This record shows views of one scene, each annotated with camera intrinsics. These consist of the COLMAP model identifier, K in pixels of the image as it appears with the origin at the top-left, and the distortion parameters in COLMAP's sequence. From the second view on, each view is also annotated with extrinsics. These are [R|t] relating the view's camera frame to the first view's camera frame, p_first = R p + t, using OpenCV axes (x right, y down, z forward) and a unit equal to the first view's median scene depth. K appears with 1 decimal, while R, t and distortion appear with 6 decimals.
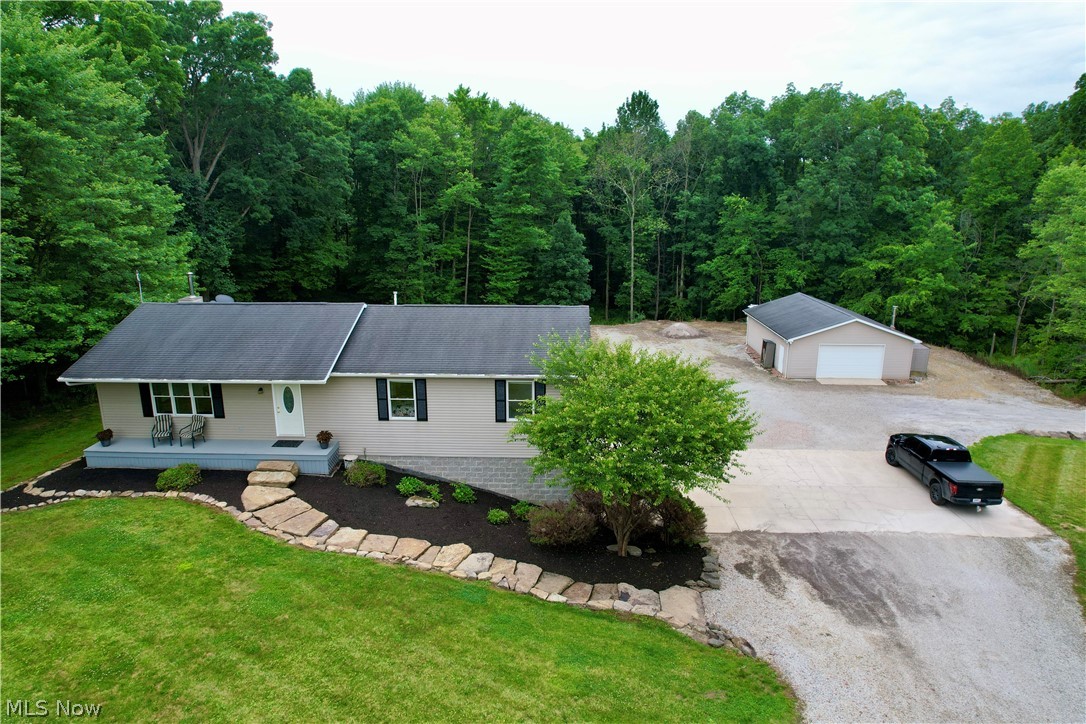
lens RADIAL K [[692.5, 0, 543.9], [0, 692.5, 363.1], [0, 0, 1]] dist [-0.080569, 0.073796]
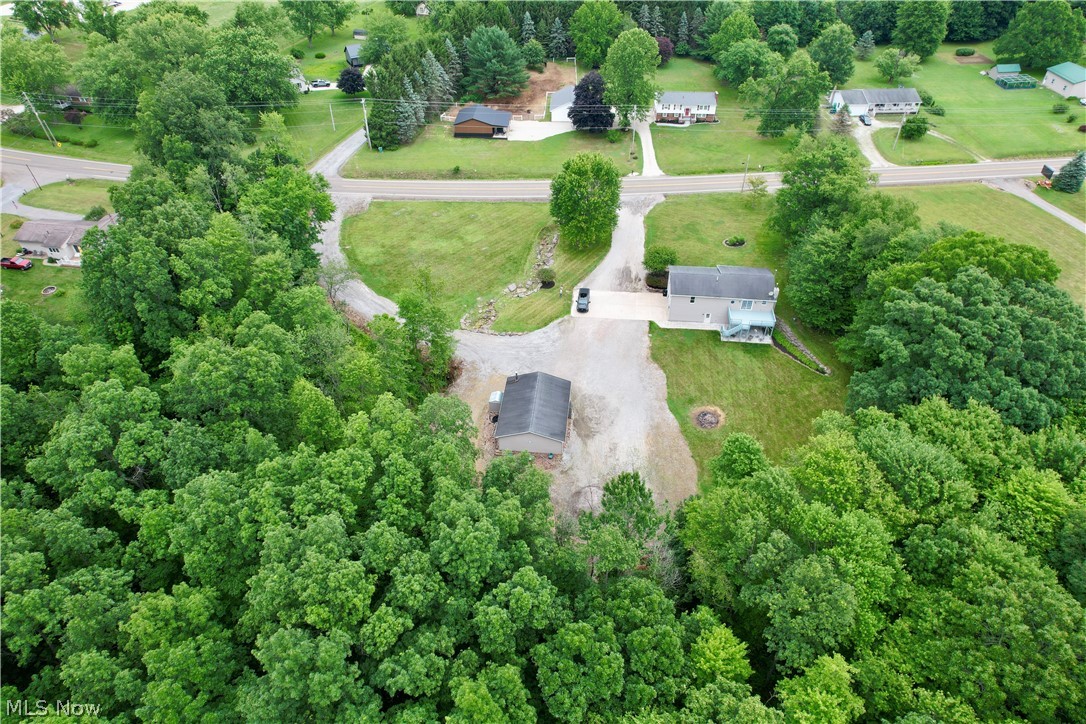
lens RADIAL K [[692.5, 0, 543.9], [0, 692.5, 363.1], [0, 0, 1]] dist [-0.080569, 0.073796]
pose [[-0.997246, -0.047252, 0.057166, 0.595528], [0.018963, 0.582709, 0.812459, -3.351746], [-0.071702, 0.811306, -0.580208, 4.102859]]
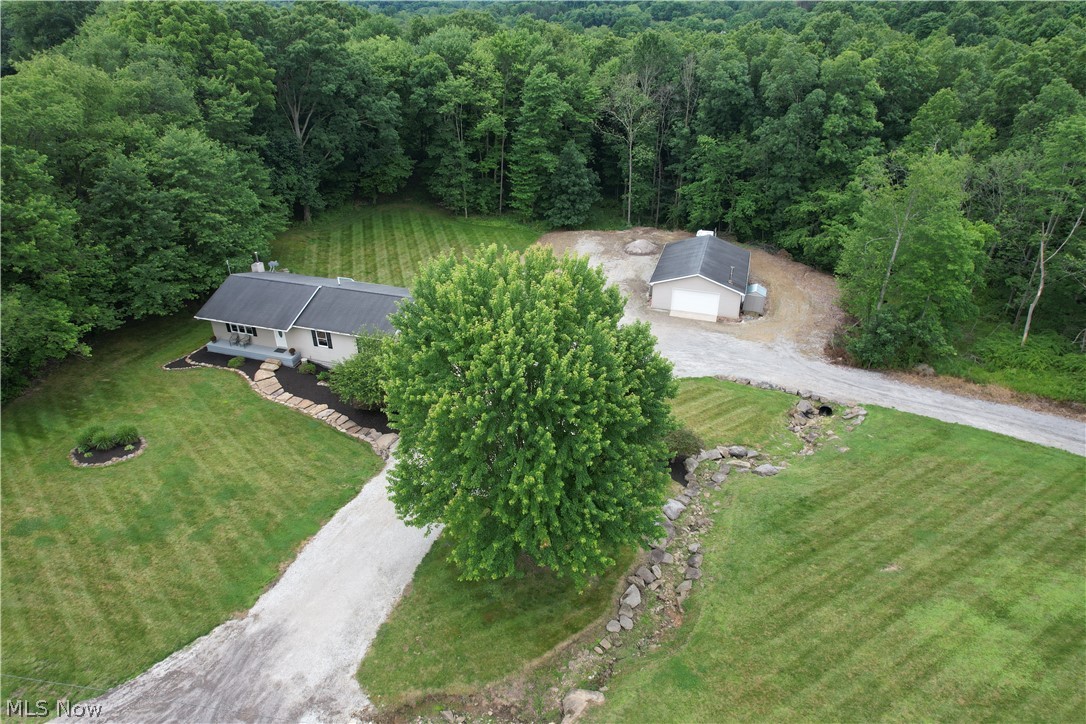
lens RADIAL K [[692.5, 0, 543.9], [0, 692.5, 363.1], [0, 0, 1]] dist [-0.080569, 0.073796]
pose [[0.963863, 0.130850, -0.232050, 0.938571], [-0.063323, 0.958627, 0.277533, -0.492858], [0.258765, -0.252809, 0.932270, -0.871027]]
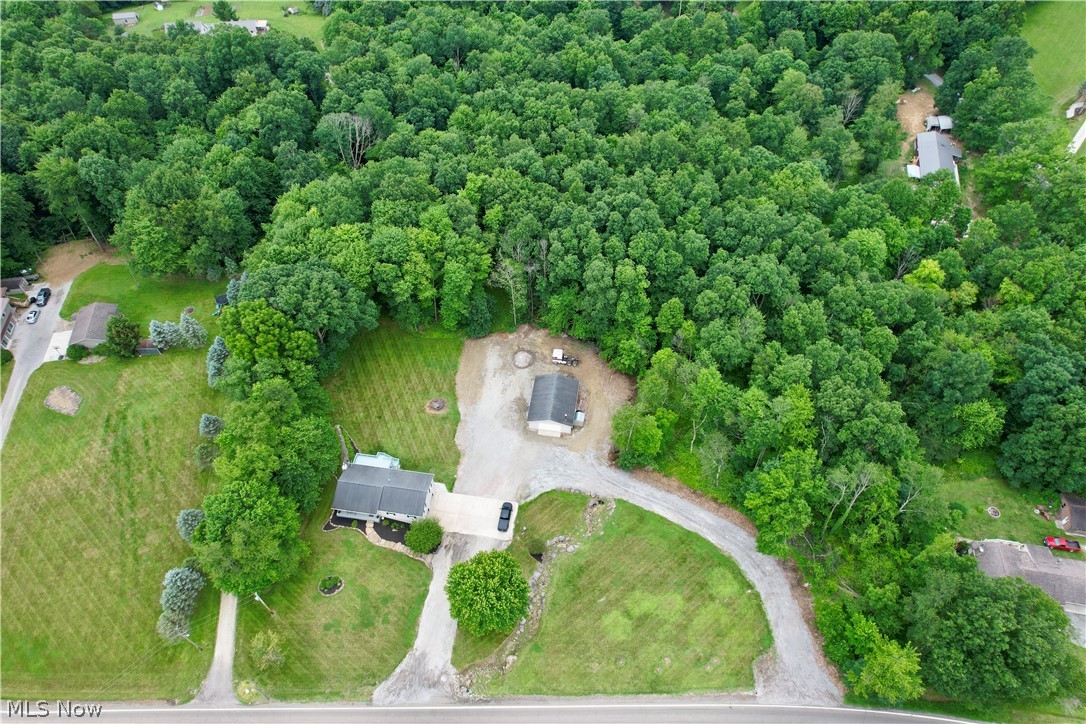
lens RADIAL K [[692.5, 0, 543.9], [0, 692.5, 363.1], [0, 0, 1]] dist [-0.080569, 0.073796]
pose [[0.993205, 0.089233, -0.074706, 1.175876], [-0.027047, 0.801348, 0.597586, -3.767528], [0.113189, -0.591505, 0.798317, -2.276681]]
